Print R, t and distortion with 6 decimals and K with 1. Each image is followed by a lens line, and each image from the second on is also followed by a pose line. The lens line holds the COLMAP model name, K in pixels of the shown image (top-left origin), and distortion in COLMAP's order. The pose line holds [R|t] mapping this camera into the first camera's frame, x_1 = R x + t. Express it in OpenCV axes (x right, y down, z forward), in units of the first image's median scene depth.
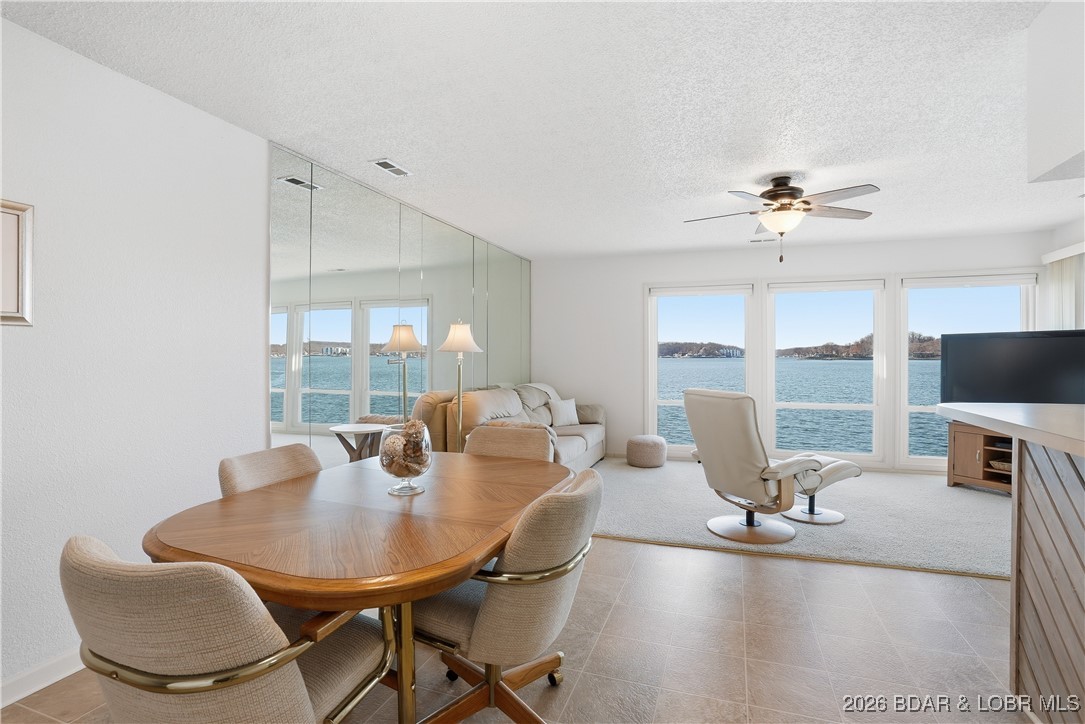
lens RADIAL K [[531.2, 0, 531.8], [0, 531.2, 359.4], [0, 0, 1]] dist [-0.048458, 0.015141]
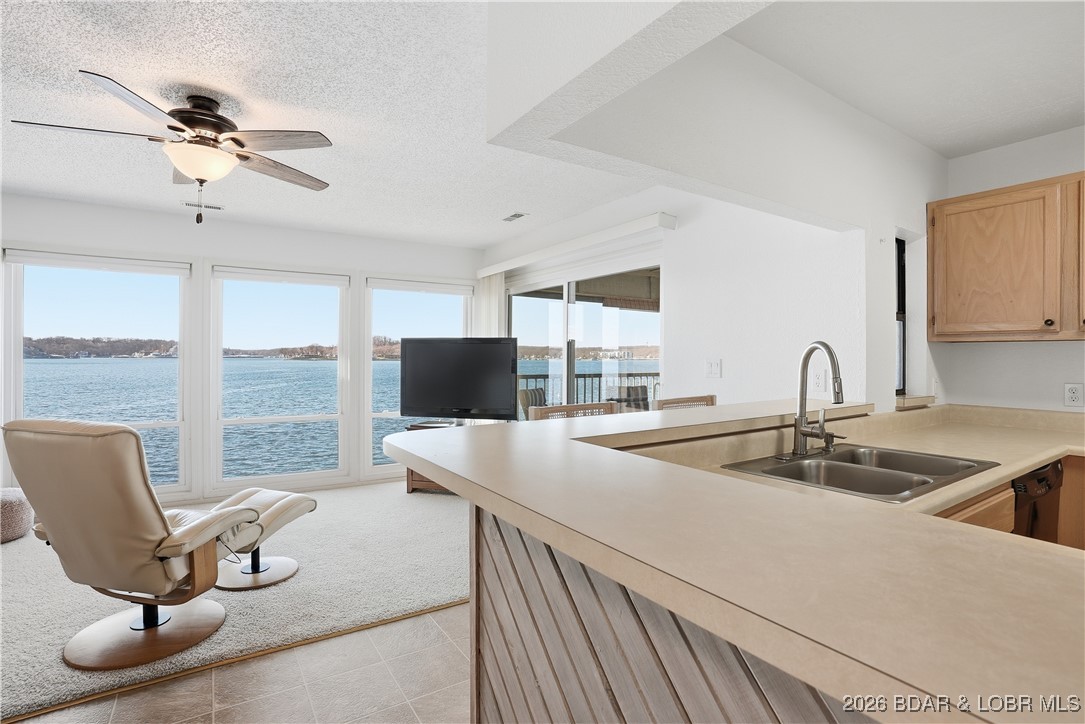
lens RADIAL K [[531.2, 0, 550.2], [0, 531.2, 357.3], [0, 0, 1]] dist [-0.048458, 0.015141]
pose [[0.596089, 0.005137, 0.802902, 0.169141], [-0.001681, 0.999985, -0.005150, -0.007848], [-0.802917, 0.001720, 0.596089, 0.196140]]
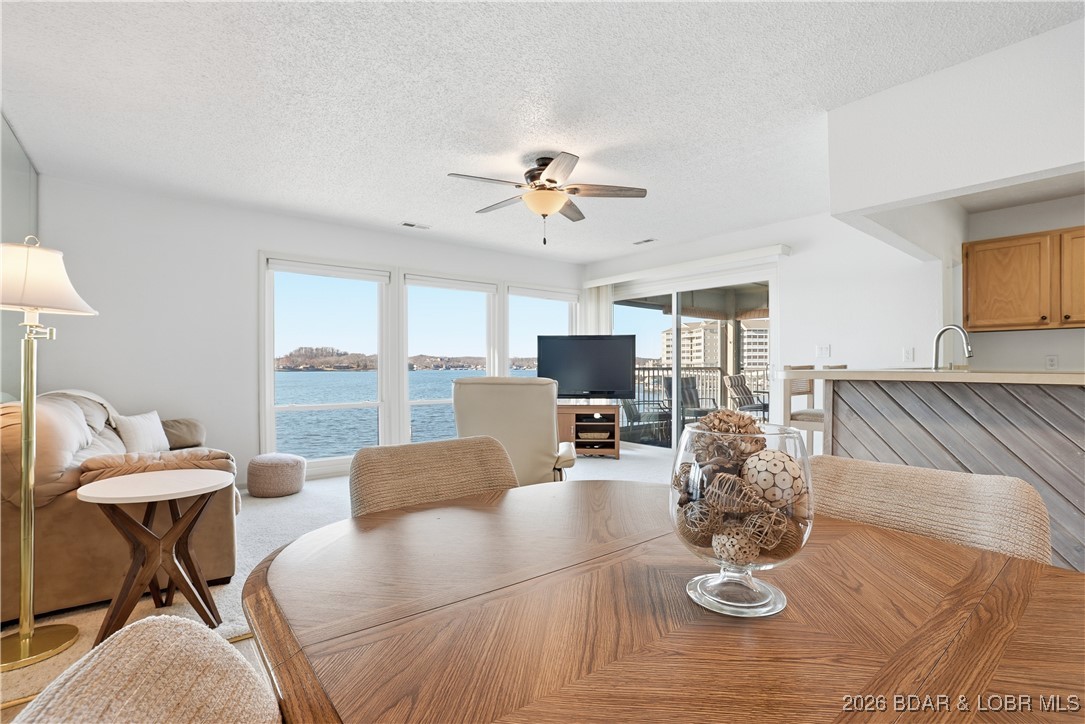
lens RADIAL K [[513.3, 0, 546.2], [0, 513.3, 366.1], [0, 0, 1]] dist [-0.061232, 0.016897]
pose [[0.507148, 0.003470, 0.861852, -0.273549], [0.006008, 0.999953, -0.007561, 0.037980], [-0.861838, 0.009012, 0.507103, 0.415637]]
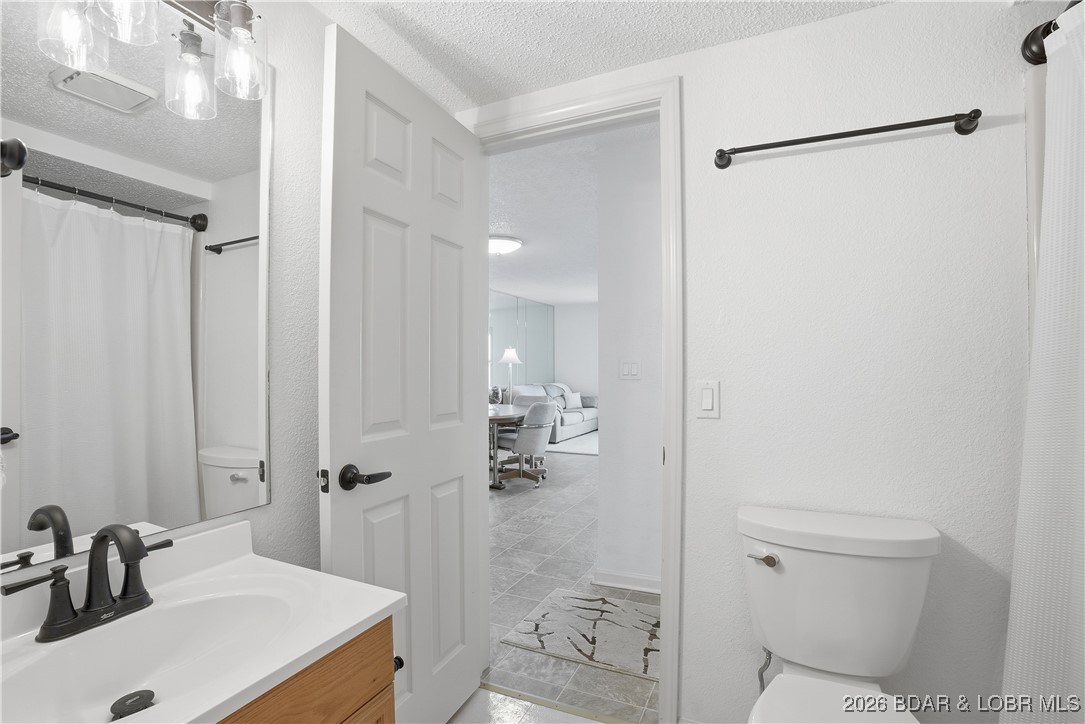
lens RADIAL K [[513.3, 0, 541.5], [0, 513.3, 370.4], [0, 0, 1]] dist [-0.061232, 0.016897]
pose [[0.997589, -0.002441, -0.069362, 0.100253], [0.002141, 0.999988, -0.004397, 0.018591], [0.069372, 0.004238, 0.997582, -0.795971]]
